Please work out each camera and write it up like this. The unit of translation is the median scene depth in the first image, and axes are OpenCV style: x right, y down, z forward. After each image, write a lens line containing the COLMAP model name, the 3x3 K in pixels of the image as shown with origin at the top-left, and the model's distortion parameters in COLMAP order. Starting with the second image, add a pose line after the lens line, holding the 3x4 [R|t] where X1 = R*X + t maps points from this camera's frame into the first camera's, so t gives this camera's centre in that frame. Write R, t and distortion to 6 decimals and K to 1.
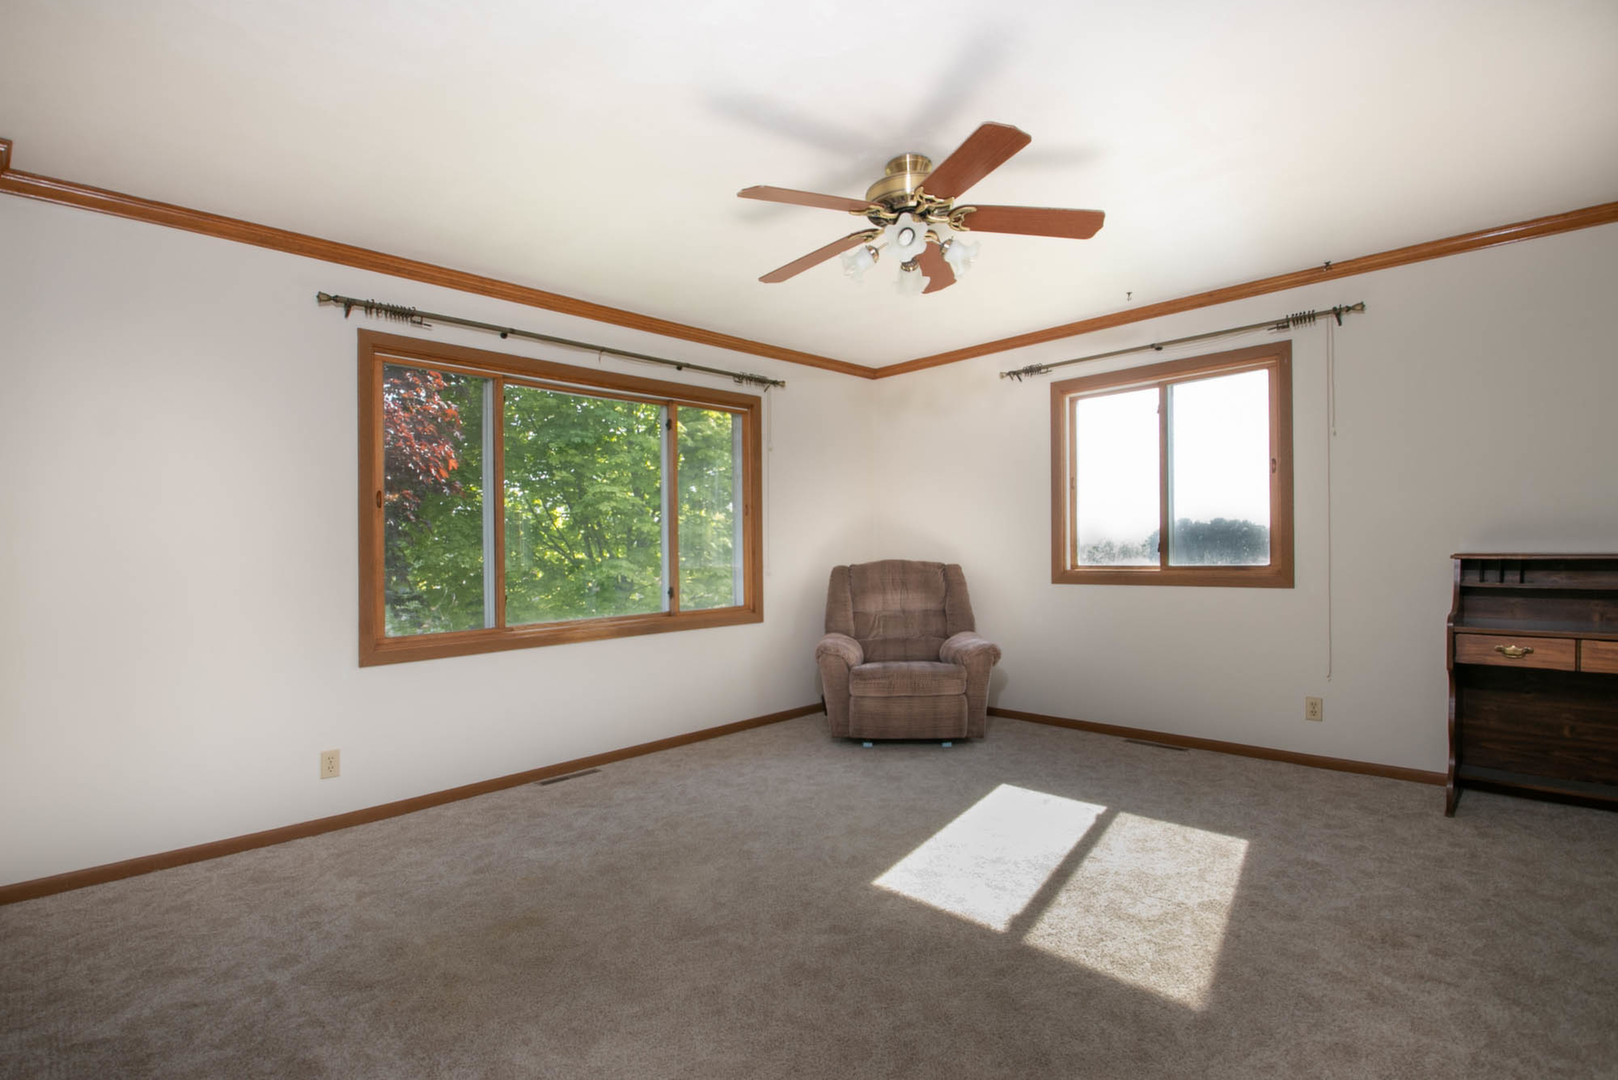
lens RADIAL K [[748.4, 0, 799.2], [0, 748.4, 541.8], [0, 0, 1]] dist [0.022304, -0.001003]
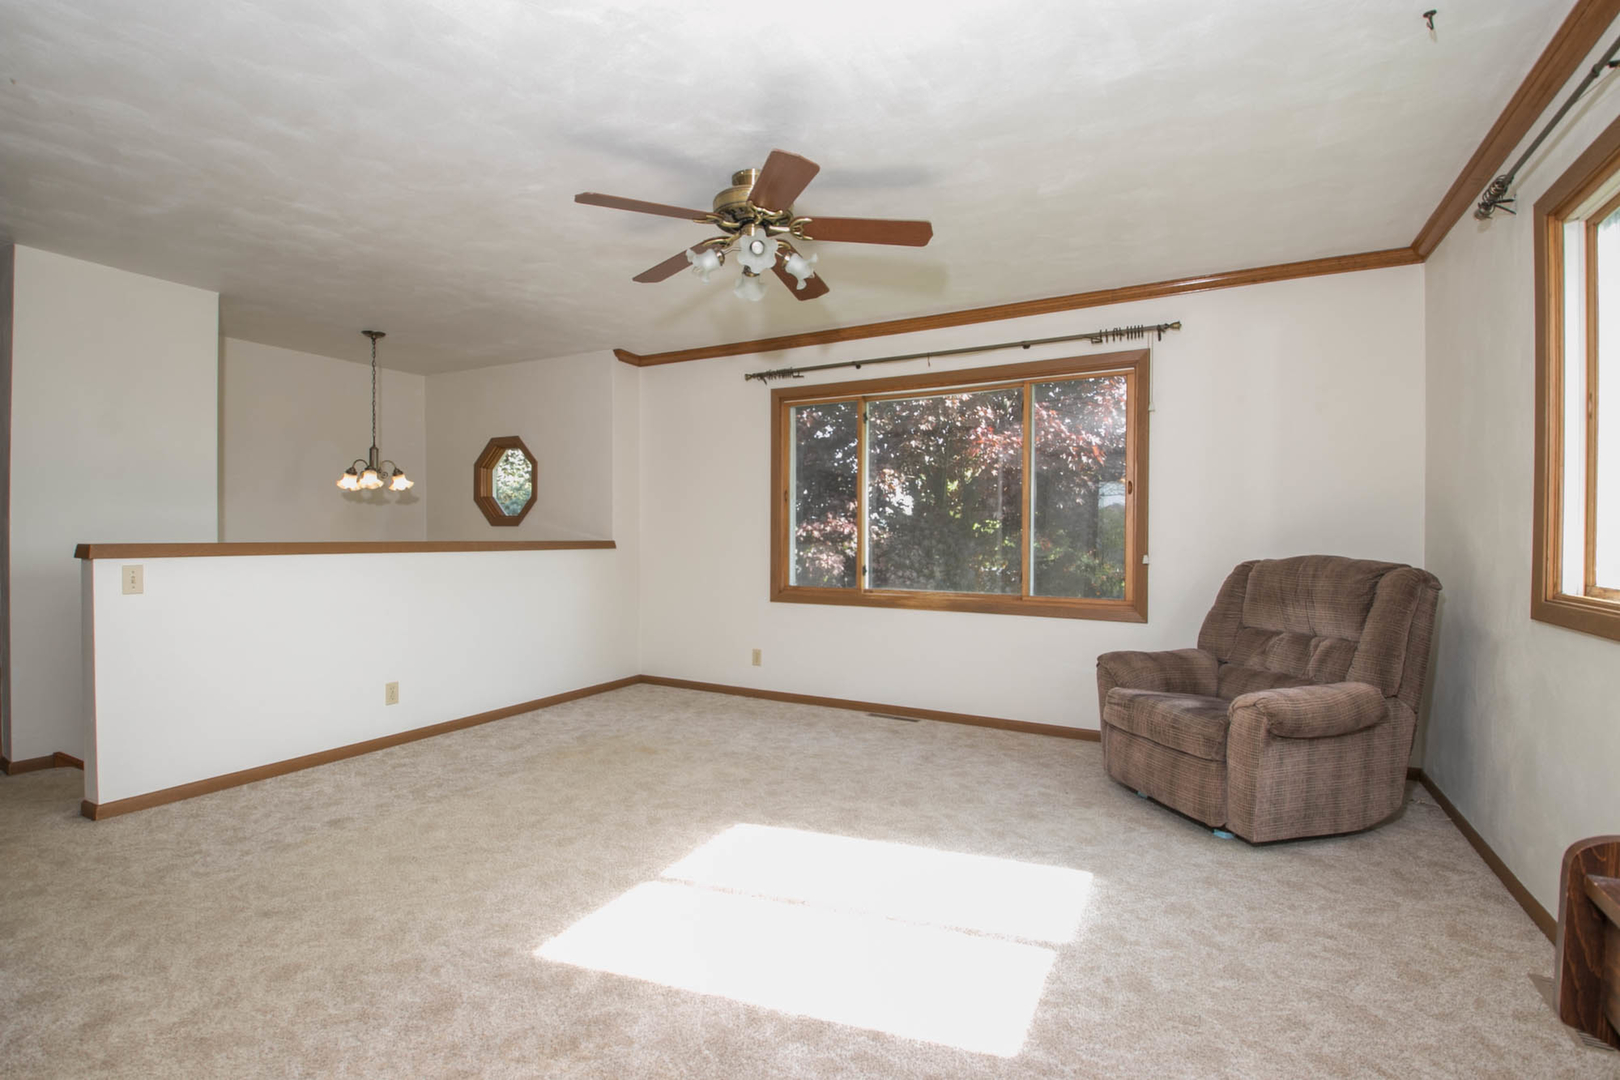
lens RADIAL K [[749.3, 0, 800.4], [0, 749.3, 533.6], [0, 0, 1]] dist [0.022304, -0.001003]
pose [[0.300262, 0.019866, -0.953650, 0.826939], [-0.004163, 0.999801, 0.019517, -0.008227], [0.953848, -0.001890, 0.300285, 0.511274]]
